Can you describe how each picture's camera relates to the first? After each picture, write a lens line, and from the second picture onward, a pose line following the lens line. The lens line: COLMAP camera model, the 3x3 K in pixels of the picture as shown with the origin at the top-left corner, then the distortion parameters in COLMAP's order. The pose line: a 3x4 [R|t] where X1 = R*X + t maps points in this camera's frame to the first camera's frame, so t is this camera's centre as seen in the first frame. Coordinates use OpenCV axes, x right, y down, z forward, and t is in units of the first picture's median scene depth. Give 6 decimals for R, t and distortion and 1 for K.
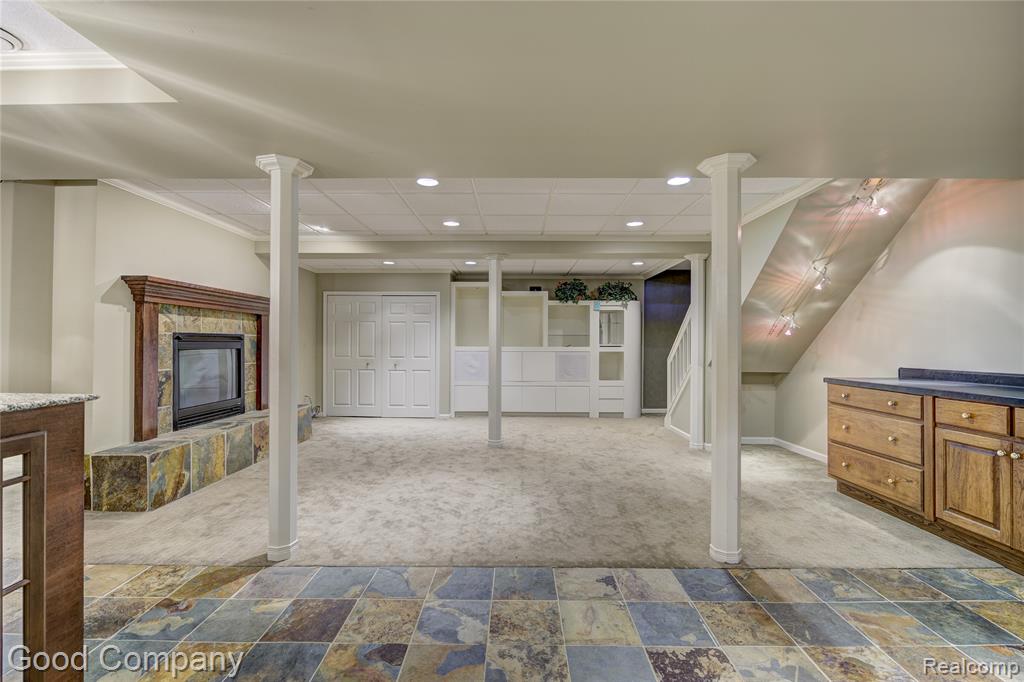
lens RADIAL K [[440.7, 0, 512.0], [0, 440.7, 341.0], [0, 0, 1]] dist [-0.022267, -0.000298]
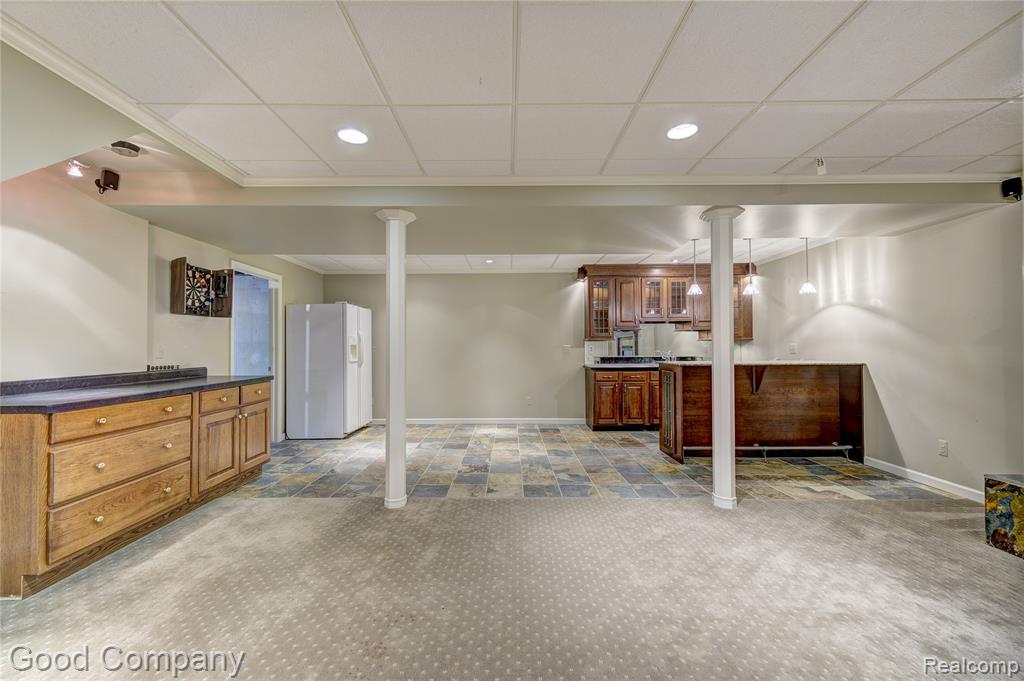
lens RADIAL K [[426.6, 0, 512.1], [0, 426.6, 350.4], [0, 0, 1]] dist [-0.000241, -0.000151]
pose [[-0.999754, -0.000671, -0.022161, 0.174471], [-0.000709, 0.999998, 0.001701, 0.014913], [0.022160, 0.001716, -0.999753, 2.581682]]
